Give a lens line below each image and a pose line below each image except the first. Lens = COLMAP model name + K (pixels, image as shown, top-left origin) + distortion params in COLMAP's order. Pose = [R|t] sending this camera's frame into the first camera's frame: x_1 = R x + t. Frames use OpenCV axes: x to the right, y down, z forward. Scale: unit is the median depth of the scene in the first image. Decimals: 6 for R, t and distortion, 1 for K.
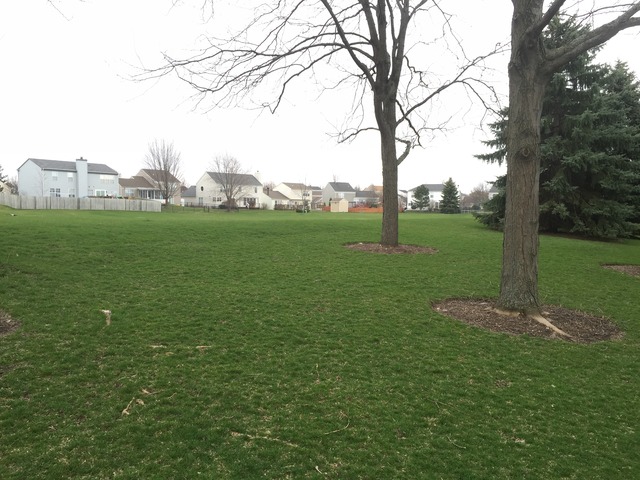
lens RADIAL K [[611.9, 0, 320.0], [0, 611.9, 240.0], [0, 0, 1]] dist [0.120685, -0.310156]
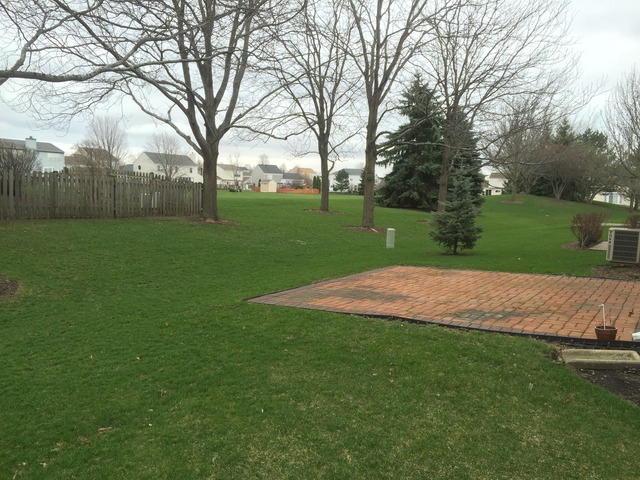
lens RADIAL K [[611.9, 0, 320.0], [0, 611.9, 240.0], [0, 0, 1]] dist [0.120685, -0.310156]
pose [[0.991774, 0.009763, 0.127626, -0.016888], [-0.013916, 0.999401, 0.031692, 0.004181], [-0.127240, -0.033207, 0.991316, -0.109528]]
